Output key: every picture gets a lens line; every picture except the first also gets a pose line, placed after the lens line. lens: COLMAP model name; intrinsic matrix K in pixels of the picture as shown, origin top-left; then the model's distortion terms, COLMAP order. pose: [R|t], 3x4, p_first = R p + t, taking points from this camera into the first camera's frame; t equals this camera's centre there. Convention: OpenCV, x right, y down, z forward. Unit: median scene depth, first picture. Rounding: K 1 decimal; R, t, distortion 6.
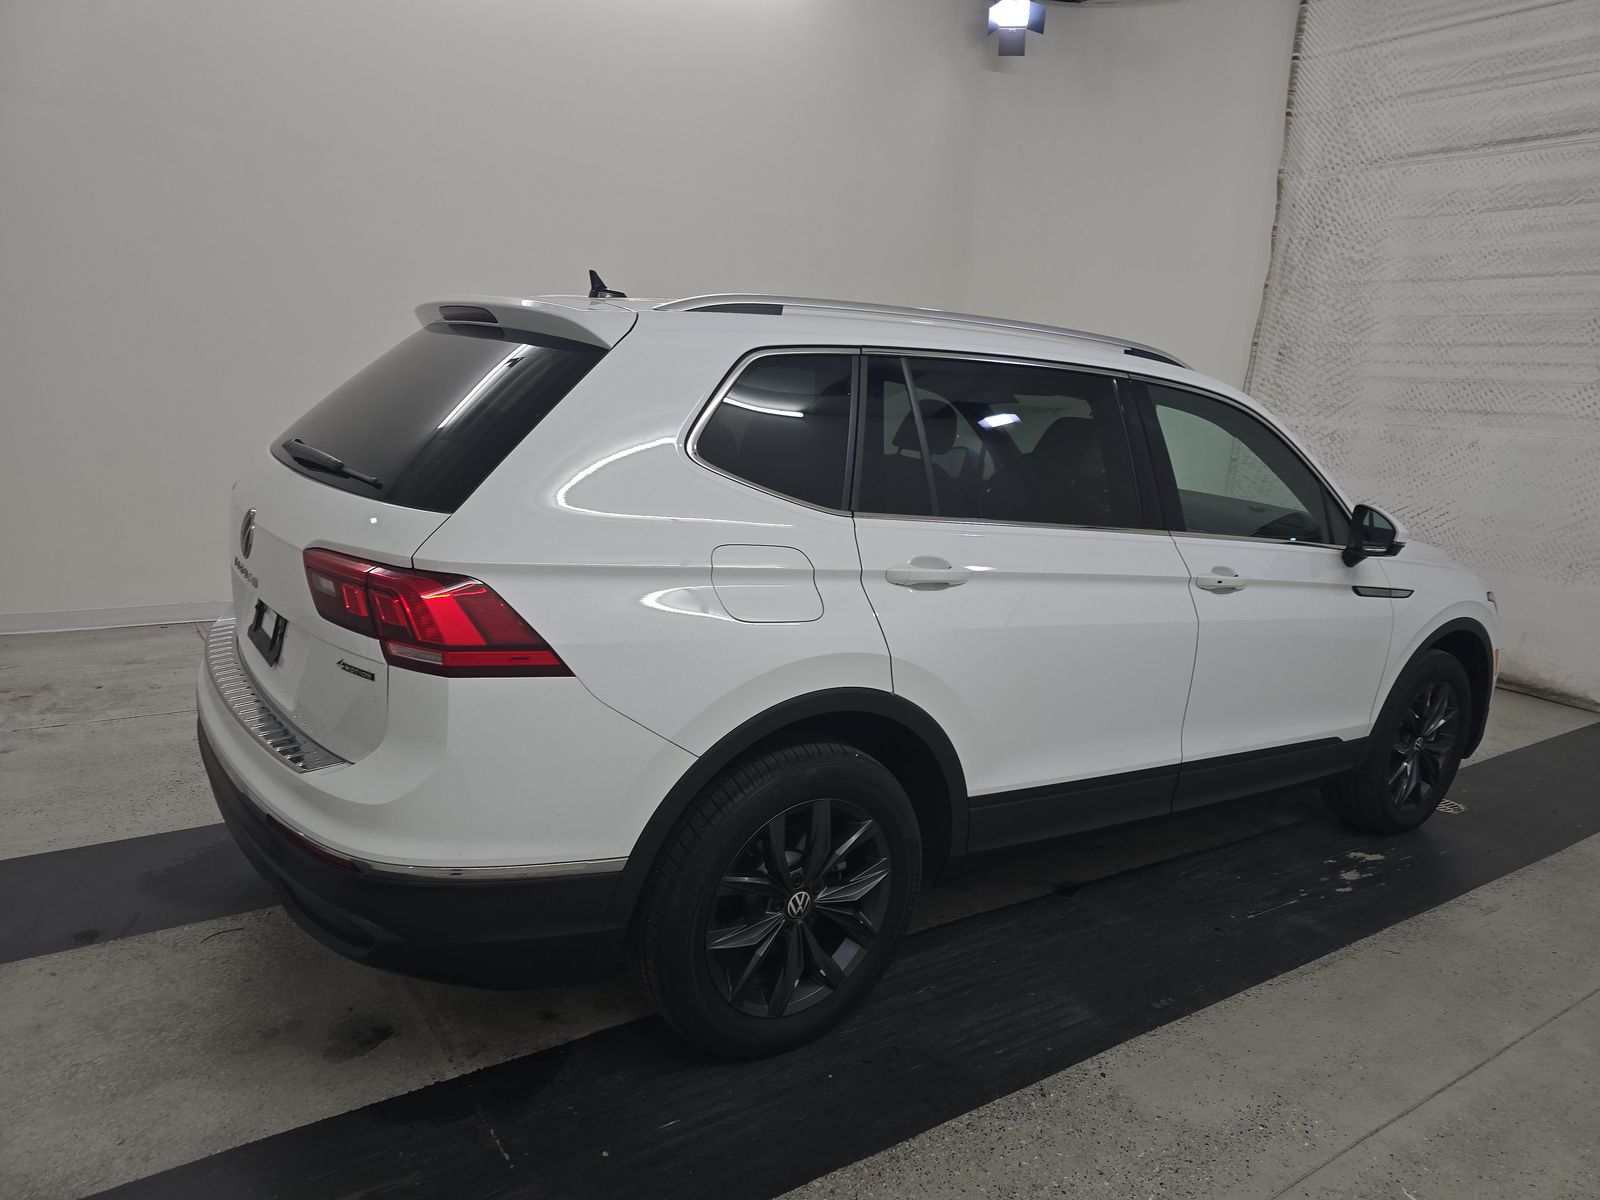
lens RADIAL K [[1080.3, 0, 800.0], [0, 1080.3, 600.0], [0, 0, 1]] dist [0.017357, -0.007136]
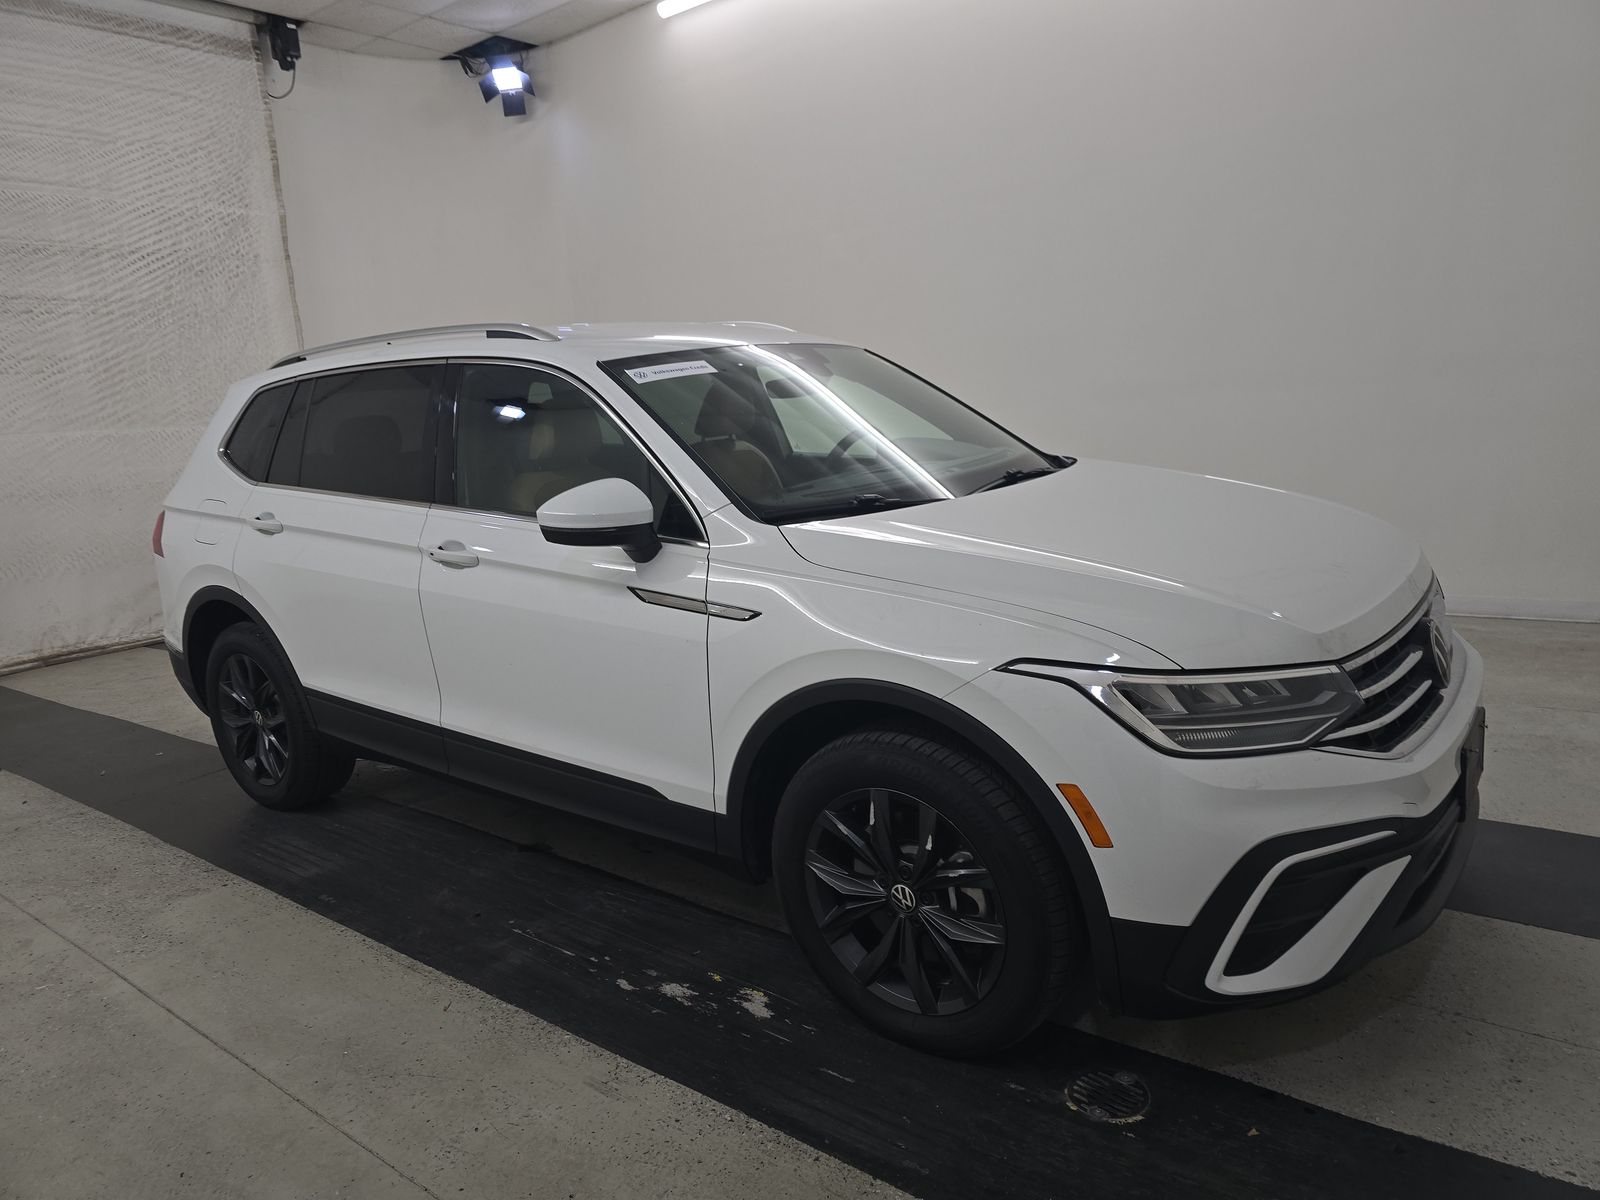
lens RADIAL K [[1080.3, 0, 800.0], [0, 1080.3, 600.0], [0, 0, 1]] dist [0.017357, -0.007136]
pose [[0.283105, 0.089720, -0.954883, 1.502289], [-0.094709, 0.993364, 0.065256, -0.075945], [0.954401, 0.071961, 0.289723, 1.066368]]
